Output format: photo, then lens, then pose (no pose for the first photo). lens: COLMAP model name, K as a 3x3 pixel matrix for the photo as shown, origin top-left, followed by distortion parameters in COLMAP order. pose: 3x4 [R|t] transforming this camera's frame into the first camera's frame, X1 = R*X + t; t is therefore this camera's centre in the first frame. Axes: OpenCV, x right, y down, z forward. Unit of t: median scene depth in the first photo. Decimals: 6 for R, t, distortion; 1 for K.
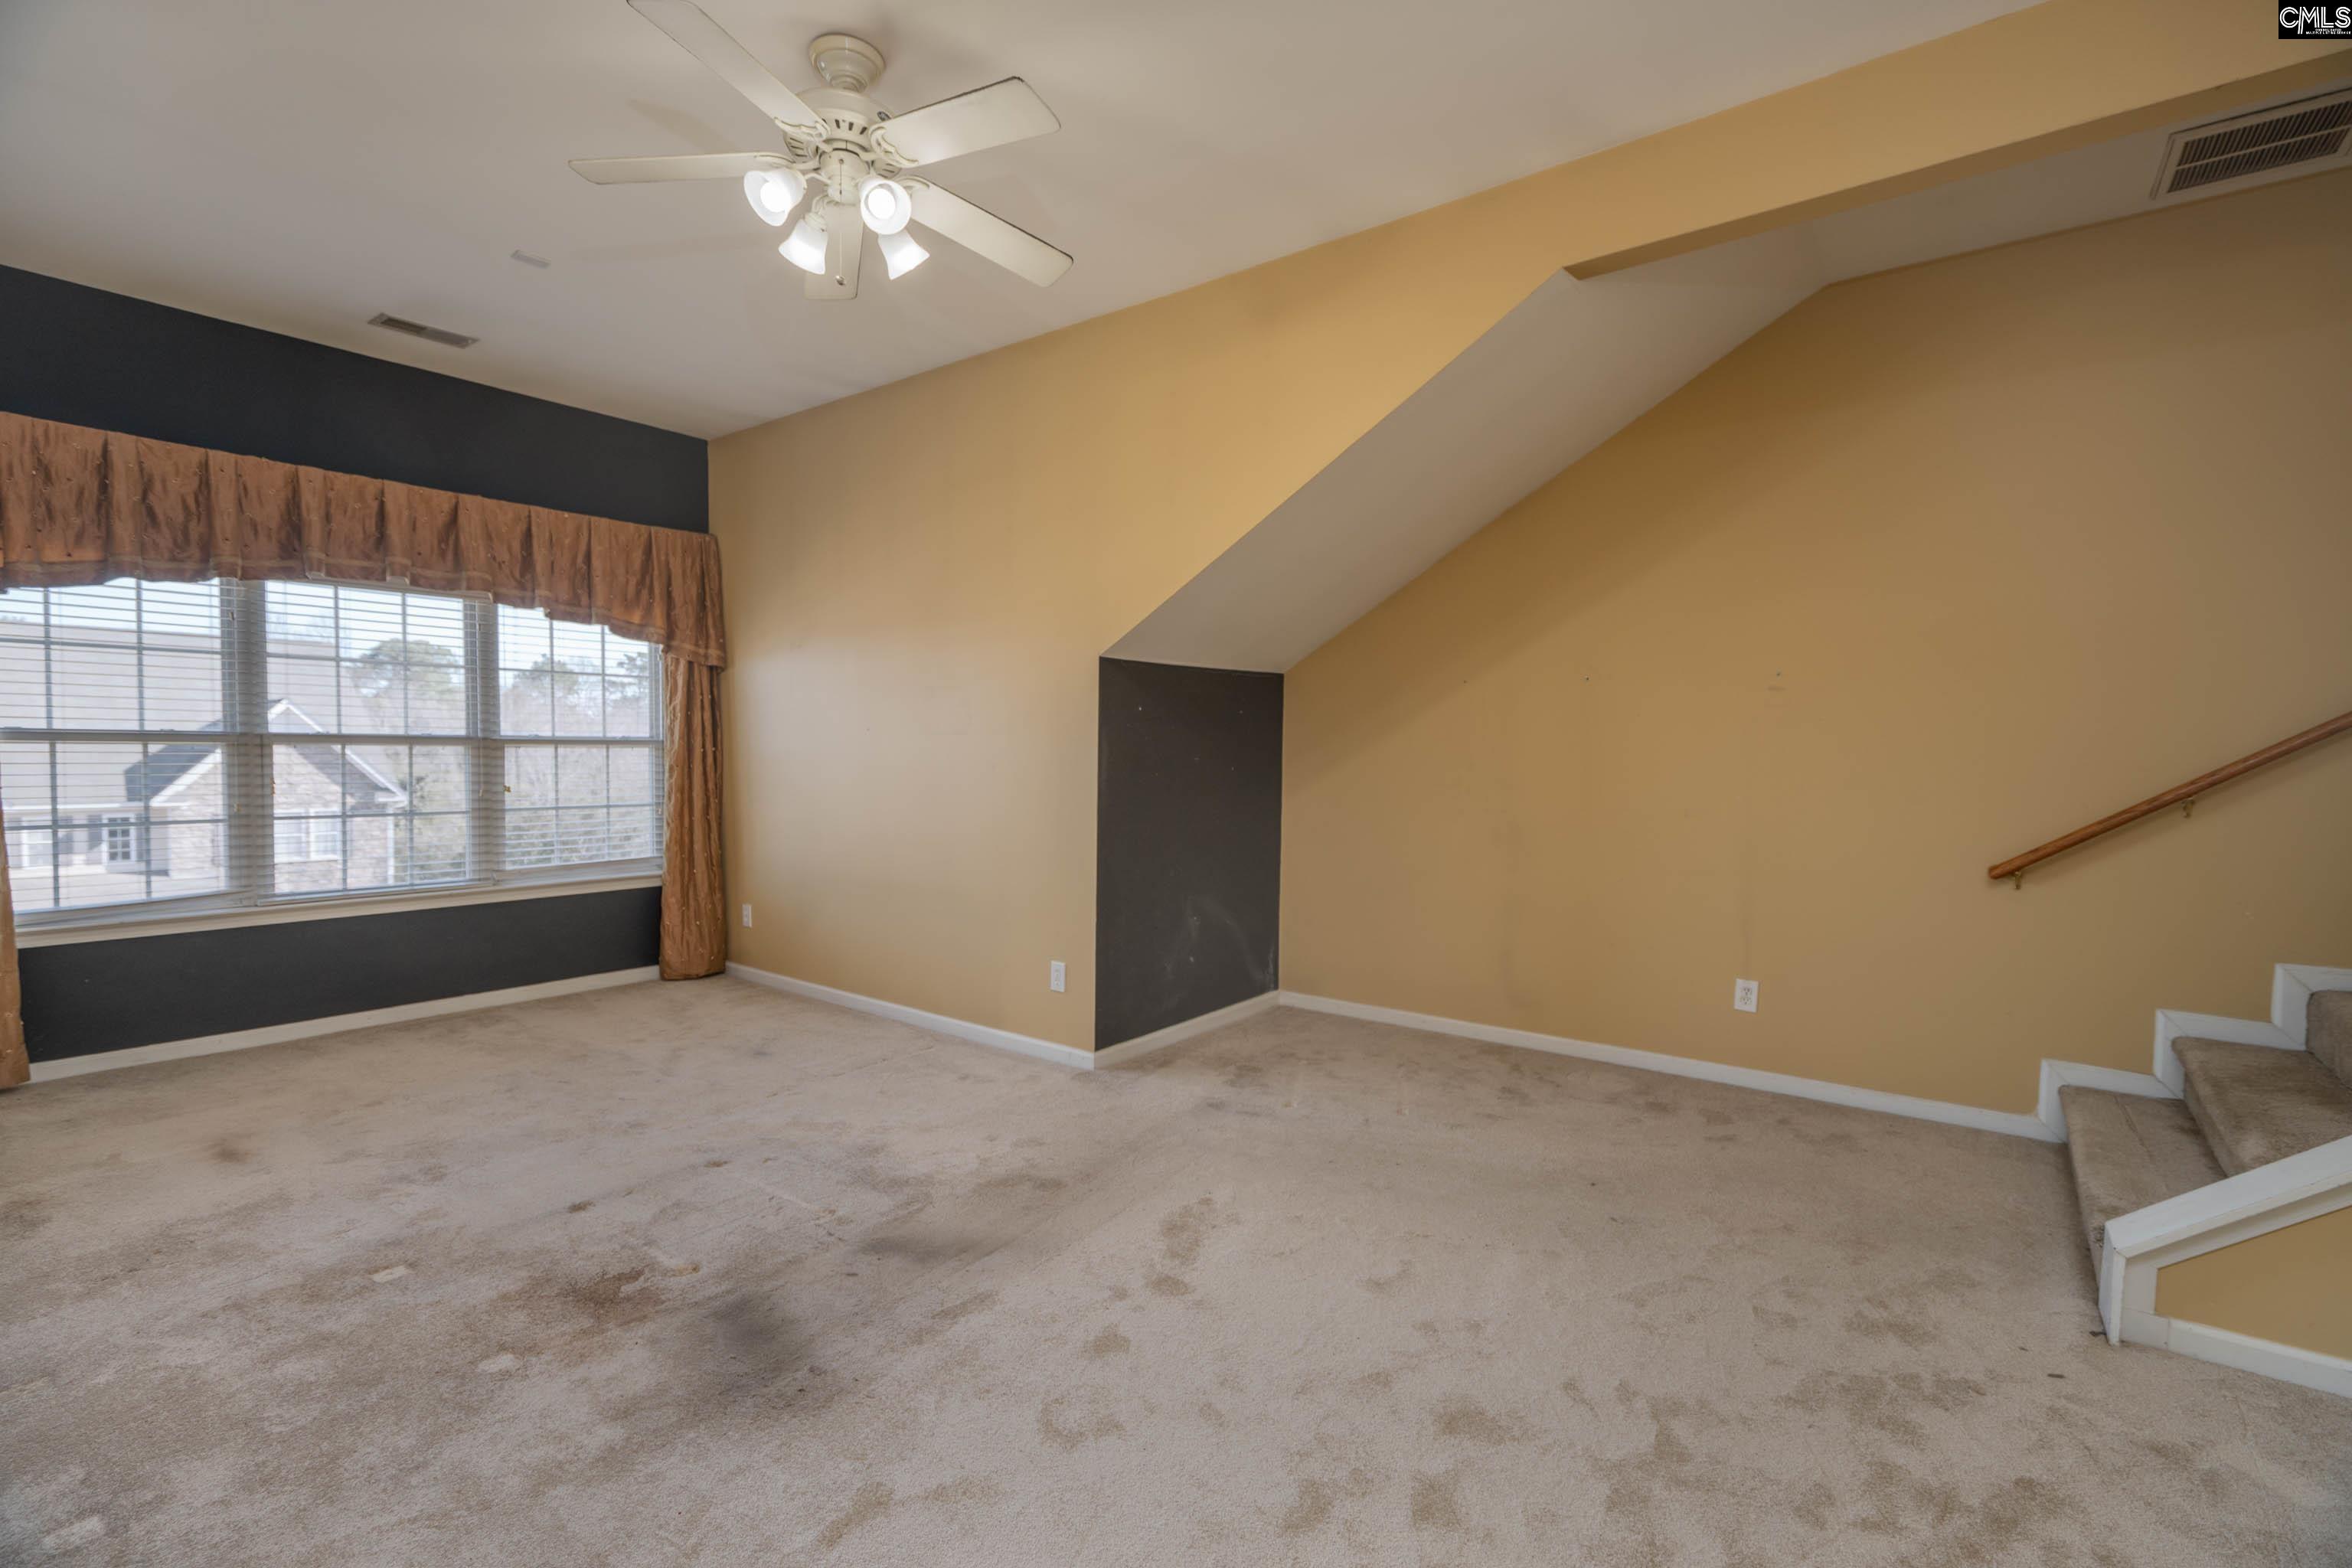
lens RADIAL K [[1049.8, 0, 1156.4], [0, 1049.8, 785.7], [0, 0, 1]] dist [-0.005951, 0.001174]
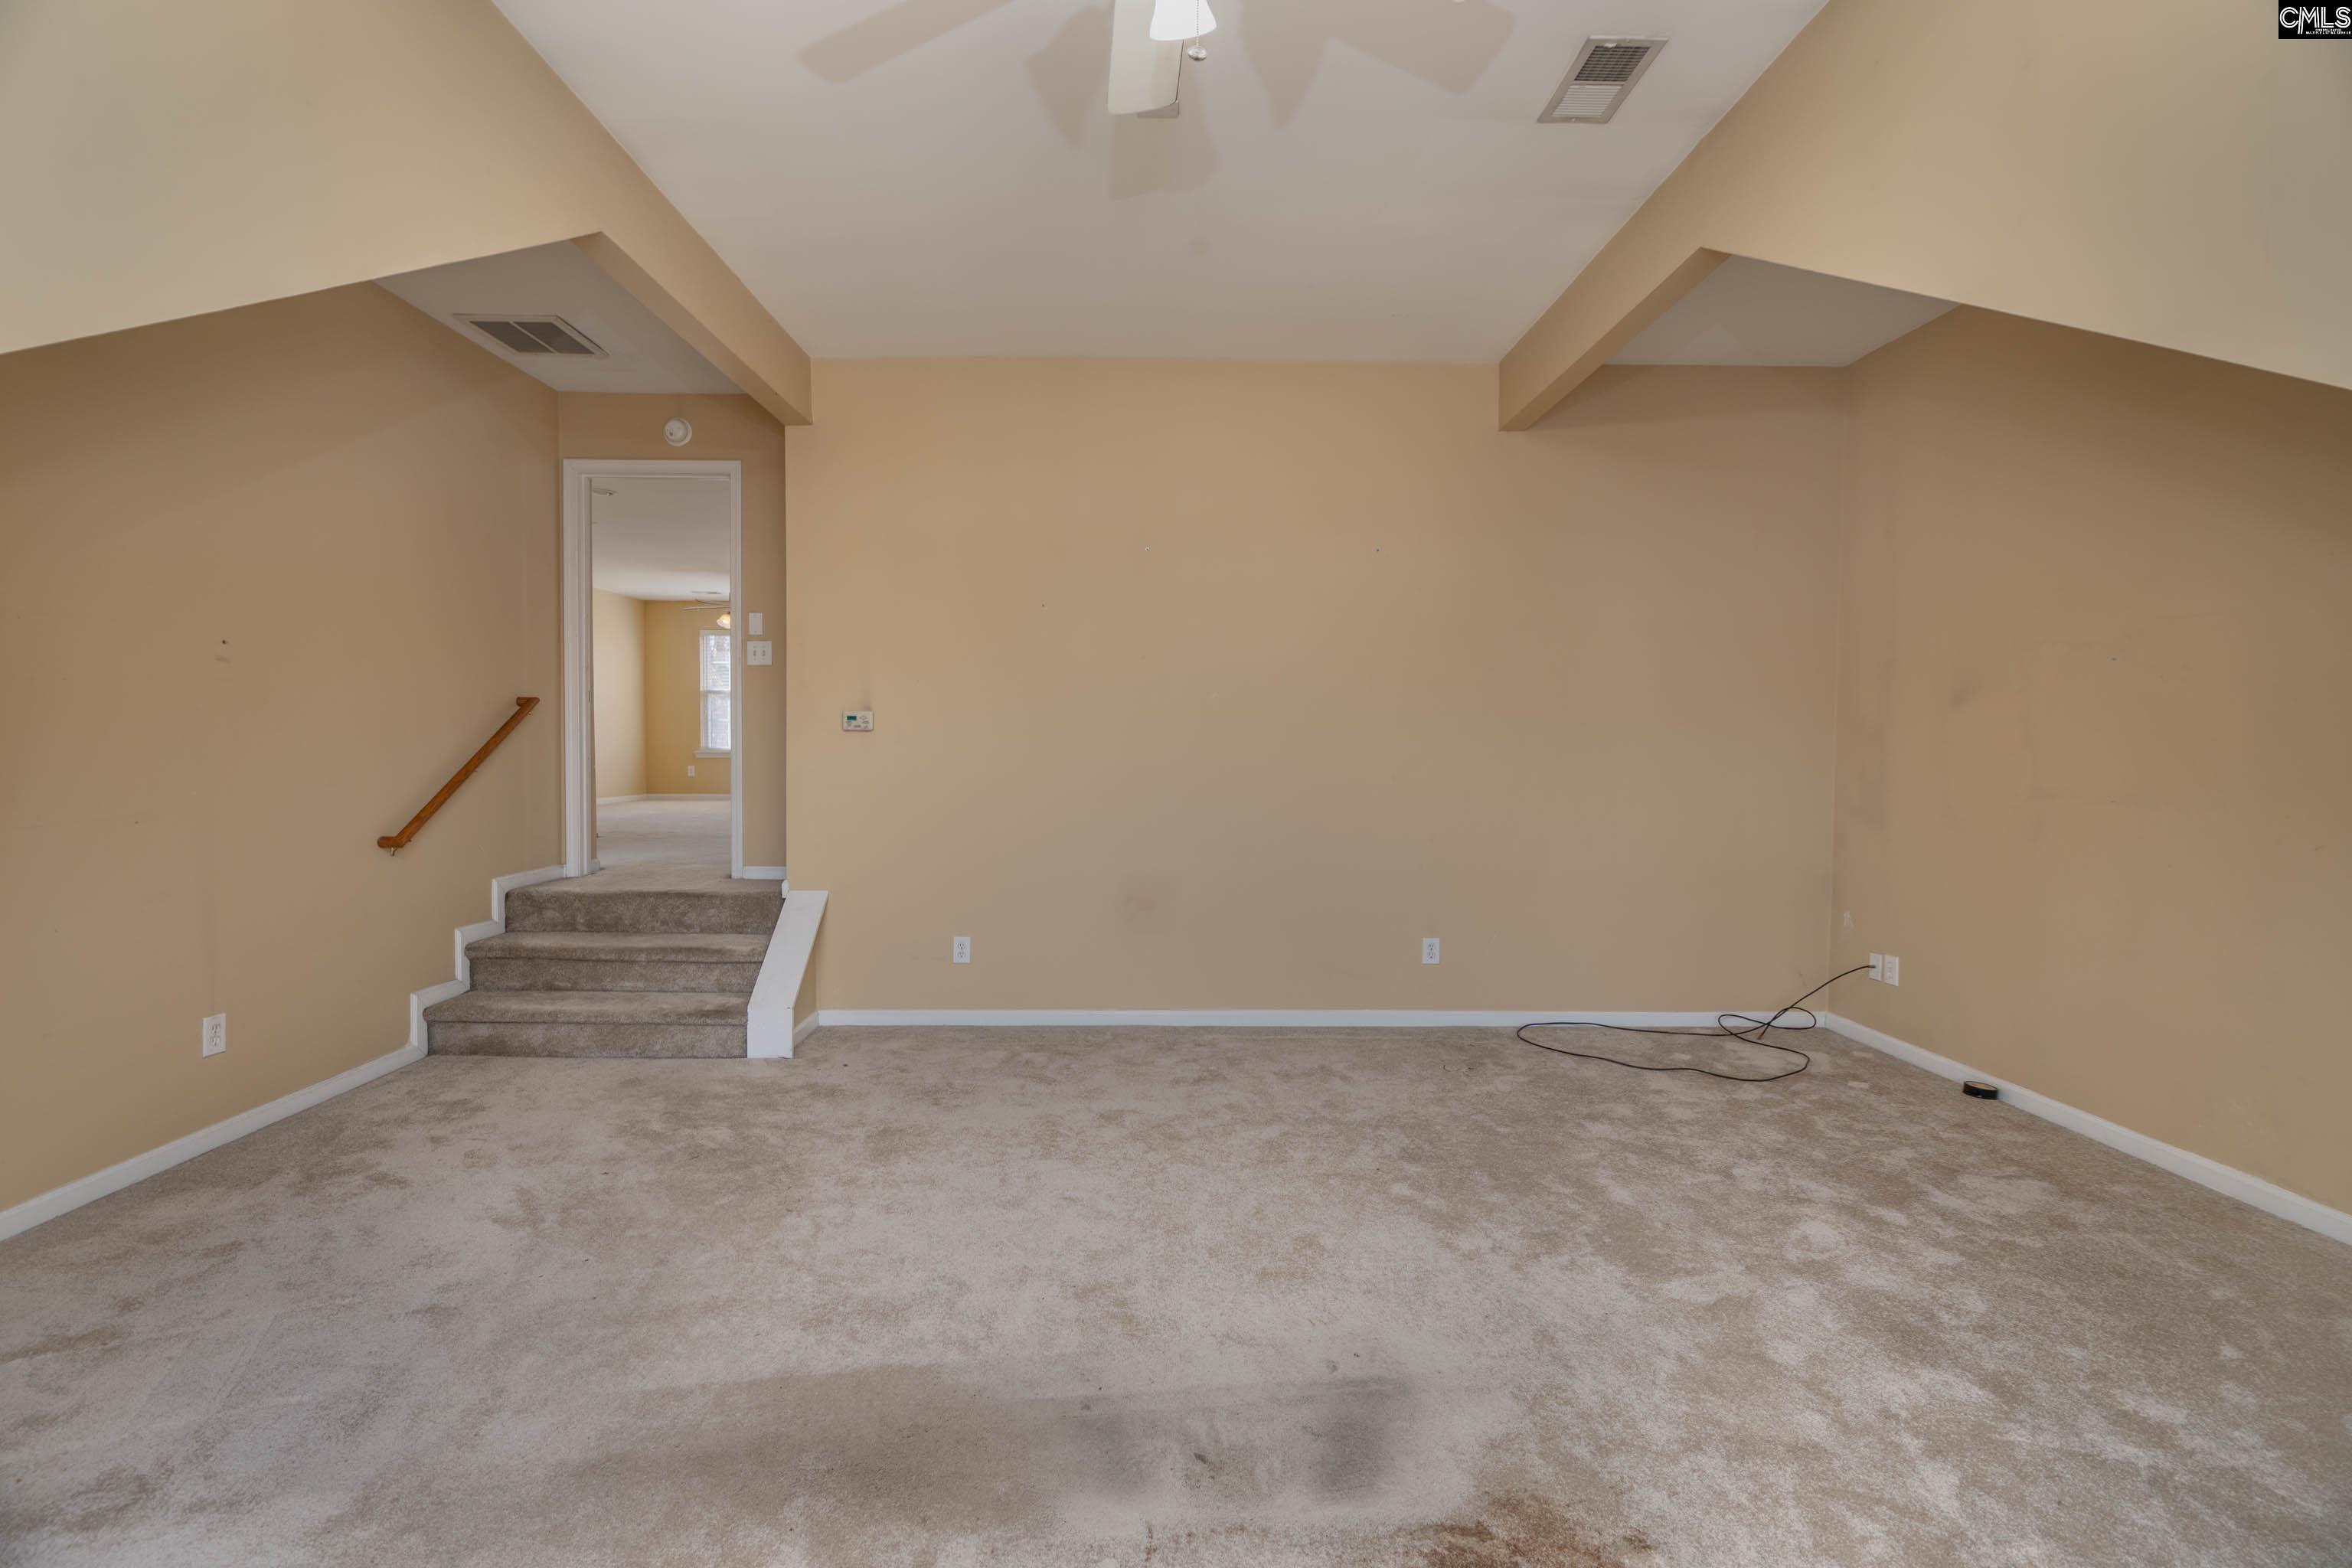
lens RADIAL K [[1049.8, 0, 1156.4], [0, 1049.8, 785.7], [0, 0, 1]] dist [-0.005951, 0.001174]
pose [[-0.624300, -0.040961, 0.780110, -0.599563], [0.015947, 0.997748, 0.065150, -0.038752], [-0.781022, 0.053113, -0.622241, 1.060152]]
